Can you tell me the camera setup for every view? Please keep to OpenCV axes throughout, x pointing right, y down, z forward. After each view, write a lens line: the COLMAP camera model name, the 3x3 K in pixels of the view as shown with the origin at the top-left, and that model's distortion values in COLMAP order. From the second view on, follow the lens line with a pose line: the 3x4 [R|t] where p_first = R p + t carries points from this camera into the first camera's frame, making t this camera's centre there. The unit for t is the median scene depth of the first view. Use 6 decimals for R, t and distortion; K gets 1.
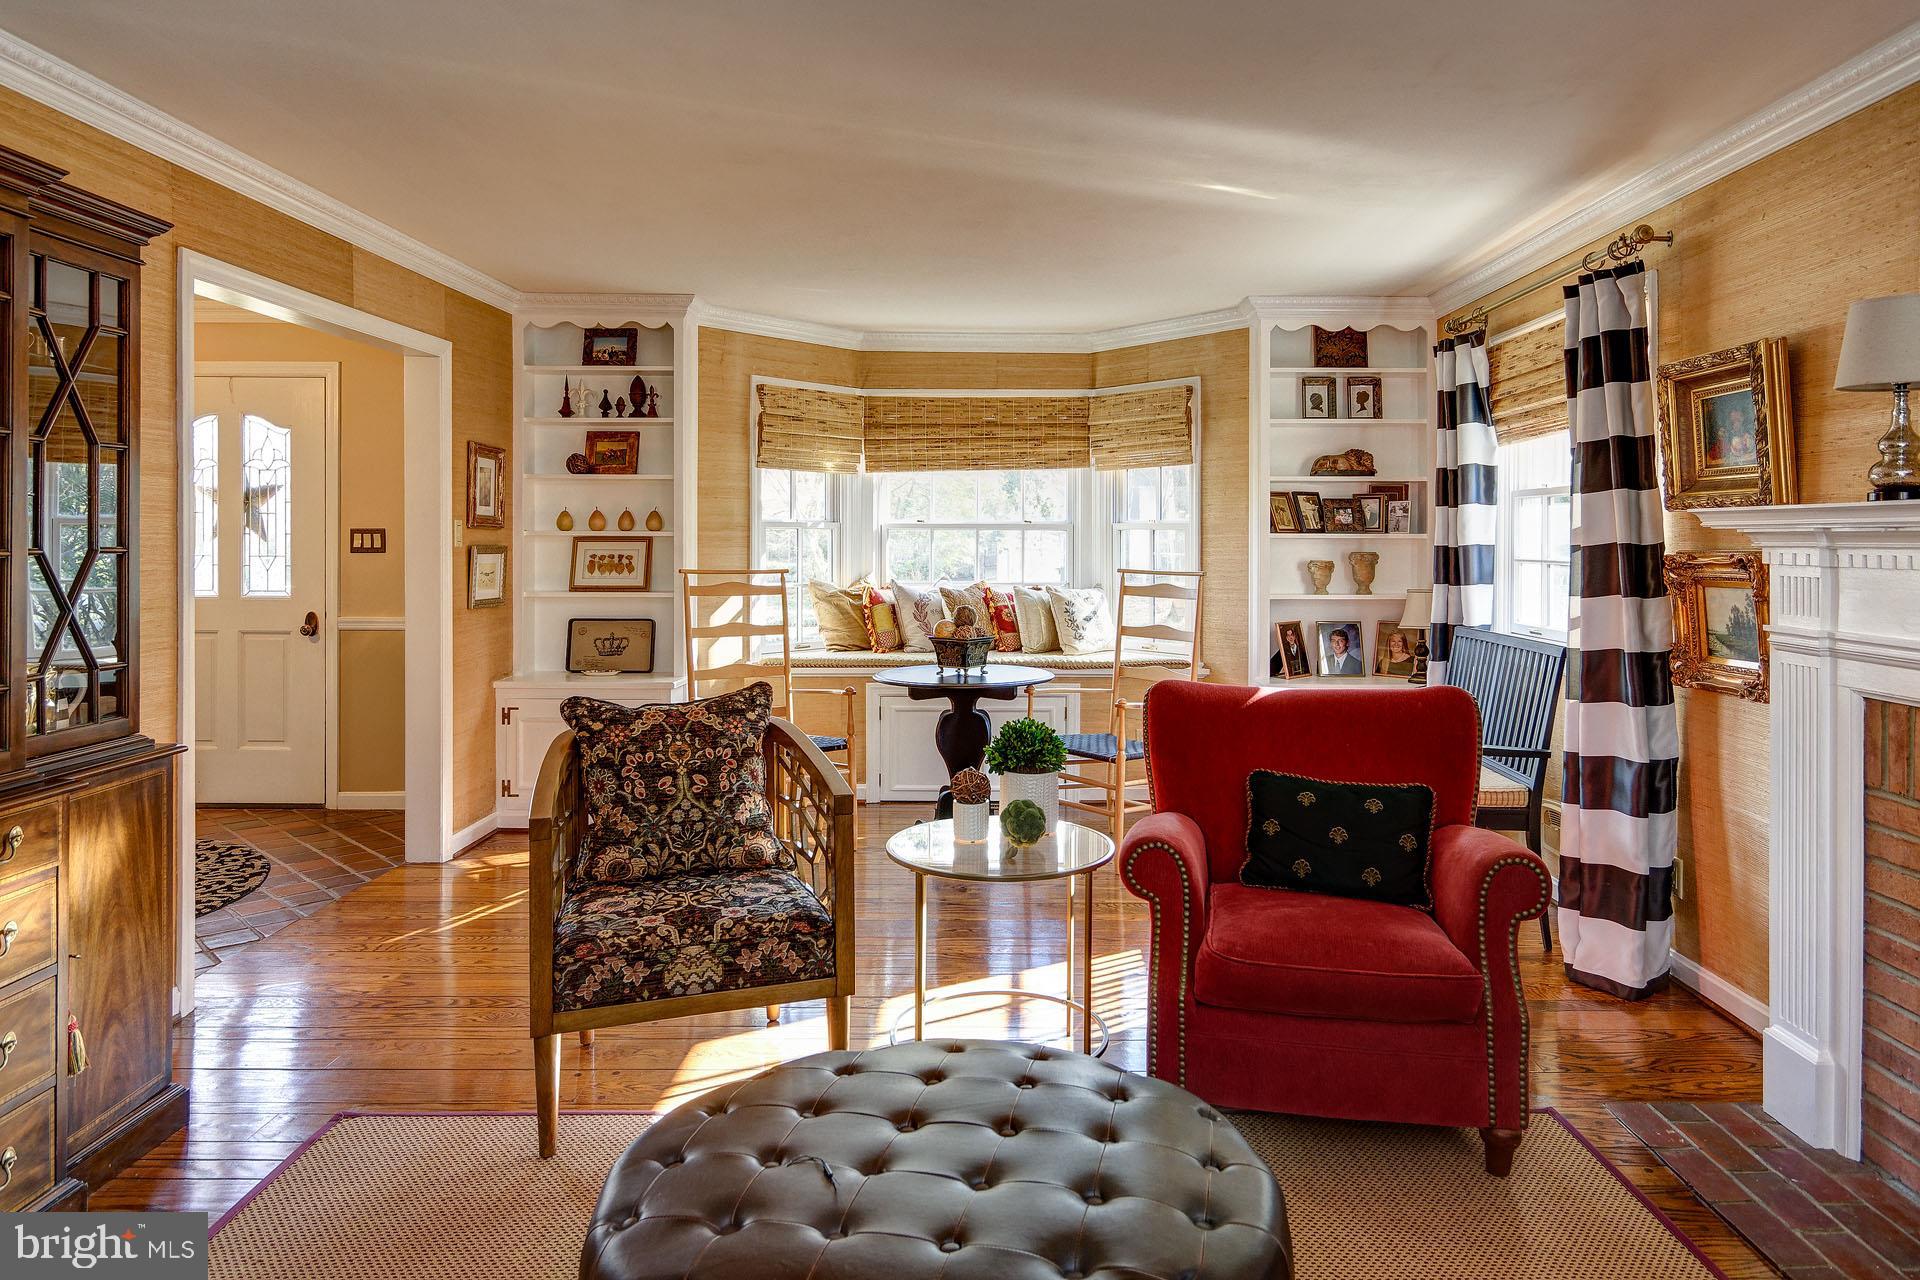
lens RADIAL K [[1212.7, 0, 988.8], [0, 1212.7, 543.4], [0, 0, 1]] dist [0.001821, -0.000232]
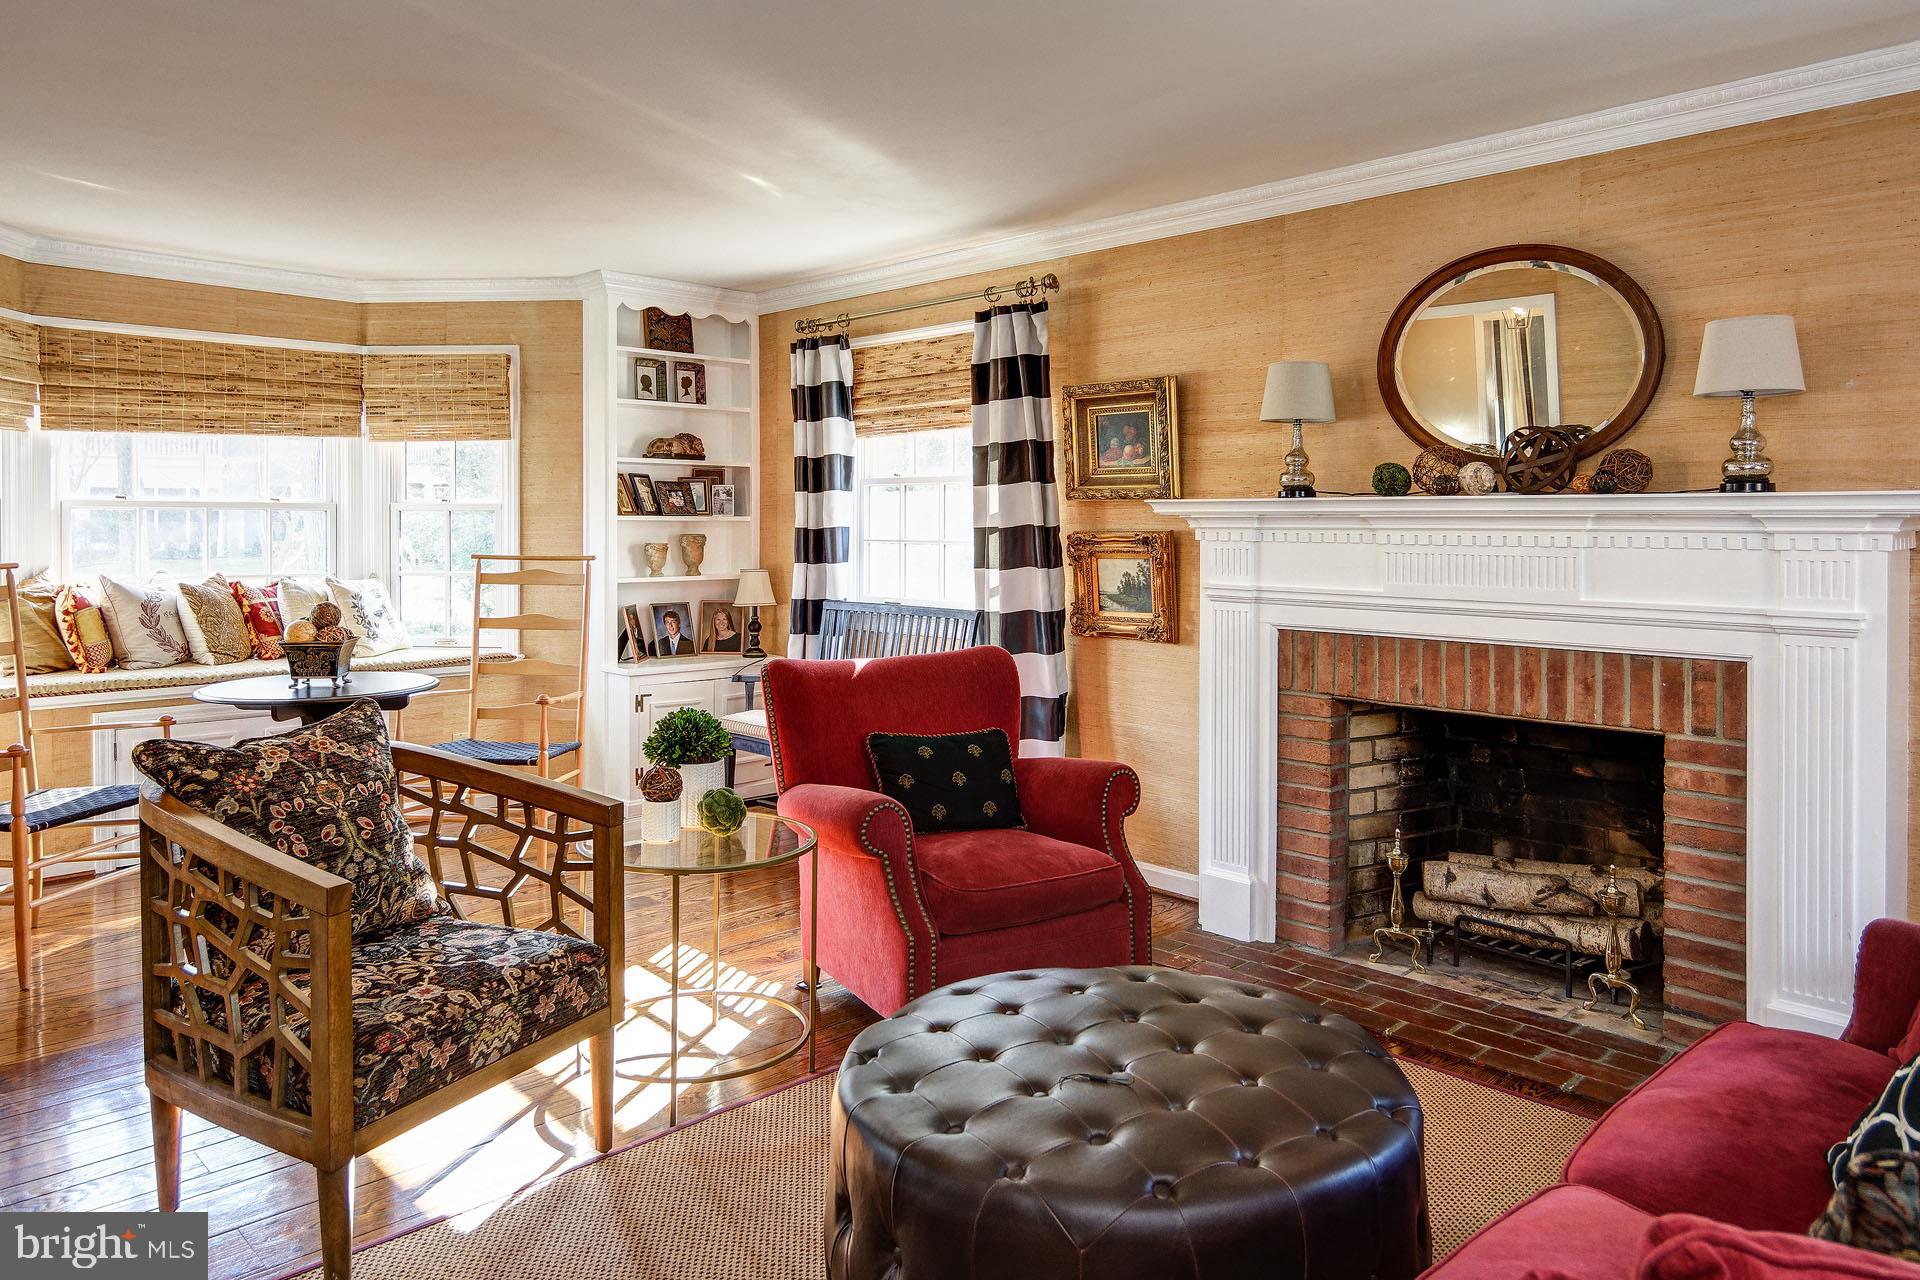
lens RADIAL K [[1303.0, 0, 947.7], [0, 1303.0, 534.6], [0, 0, 1]] dist [0.008117, -0.000759]
pose [[0.718064, -0.006753, 0.695944, -0.459015], [0.001574, 0.999966, 0.008079, -0.001550], [-0.695975, -0.004706, 0.718051, 0.092826]]
